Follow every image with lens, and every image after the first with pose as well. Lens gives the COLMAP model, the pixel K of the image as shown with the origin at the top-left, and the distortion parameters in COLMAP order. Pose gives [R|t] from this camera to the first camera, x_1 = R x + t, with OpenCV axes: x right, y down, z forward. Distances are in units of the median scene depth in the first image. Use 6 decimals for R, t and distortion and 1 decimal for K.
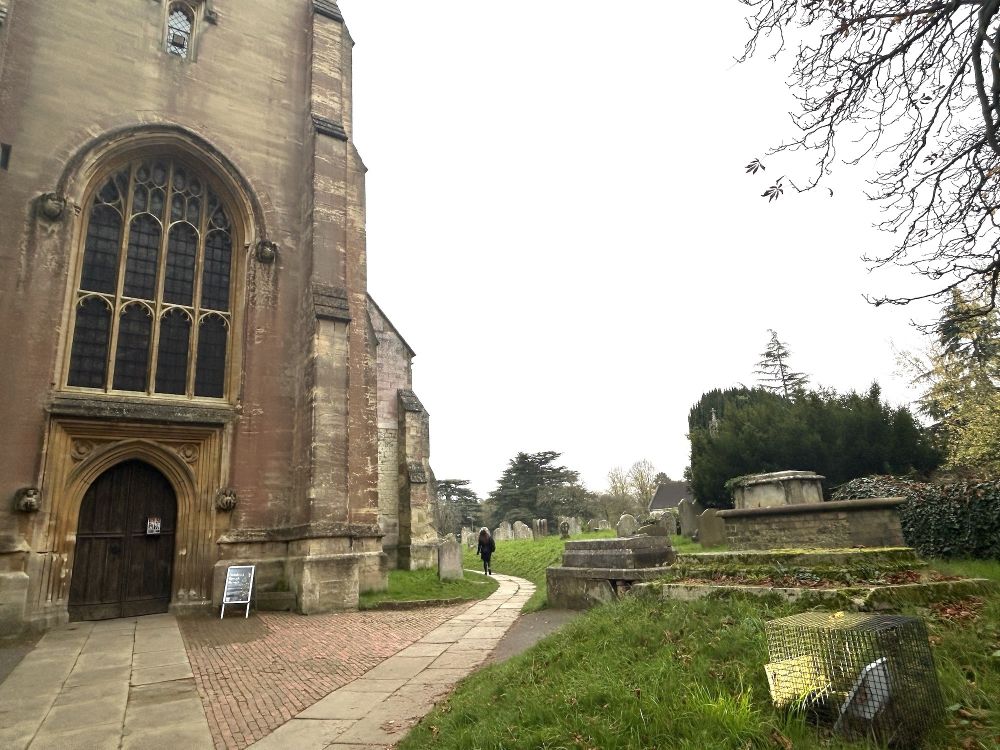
lens RADIAL K [[658.1, 0, 507.7], [0, 658.1, 373.8], [0, 0, 1]] dist [-0.017547, 0.013447]
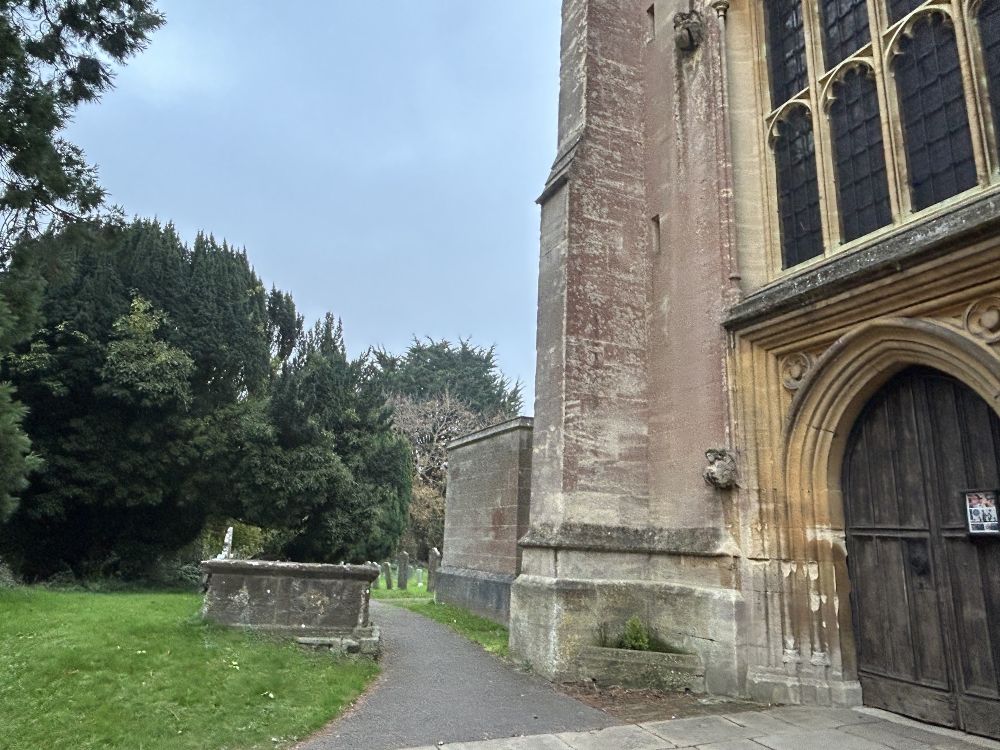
lens RADIAL K [[658.1, 0, 503.0], [0, 658.1, 380.3], [0, 0, 1]] dist [-0.017547, 0.013447]
pose [[-0.185577, -0.188923, -0.964297, -0.084309], [0.216819, 0.949283, -0.227708, 0.182052], [0.958410, -0.251335, -0.135203, 0.792773]]
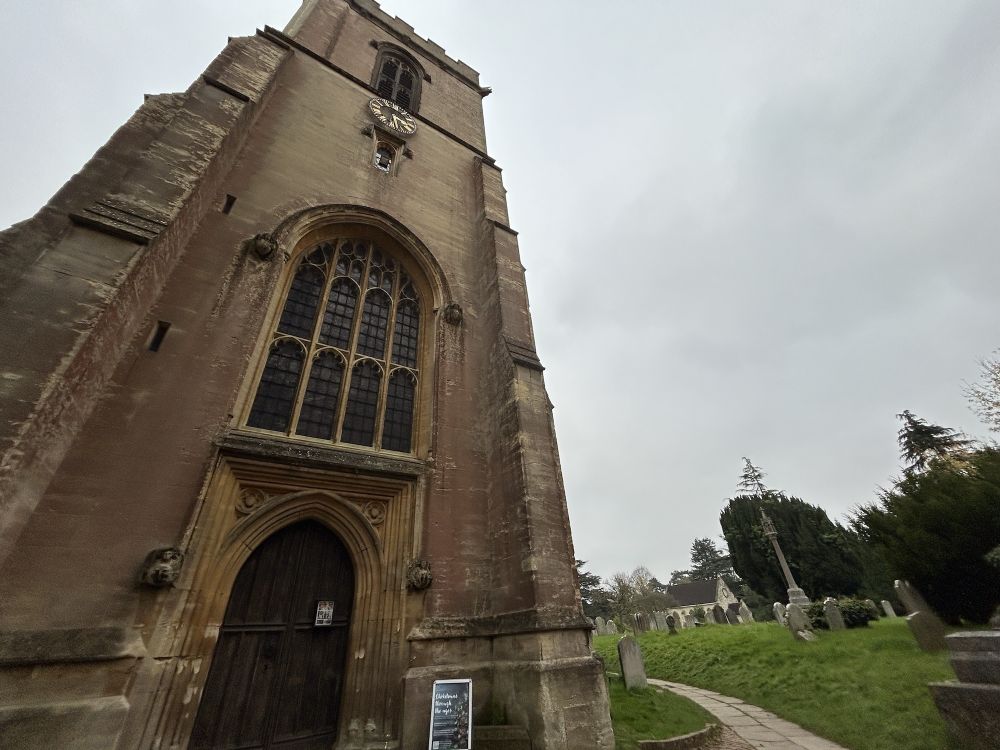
lens RADIAL K [[404.1, 0, 492.2], [0, 404.1, 372.2], [0, 0, 1]] dist [0.000738, -0.000142]
pose [[0.997977, -0.036282, -0.052213, -0.313568], [0.017329, 0.945325, -0.325669, 0.124878], [0.061174, 0.324106, 0.944041, 0.485280]]
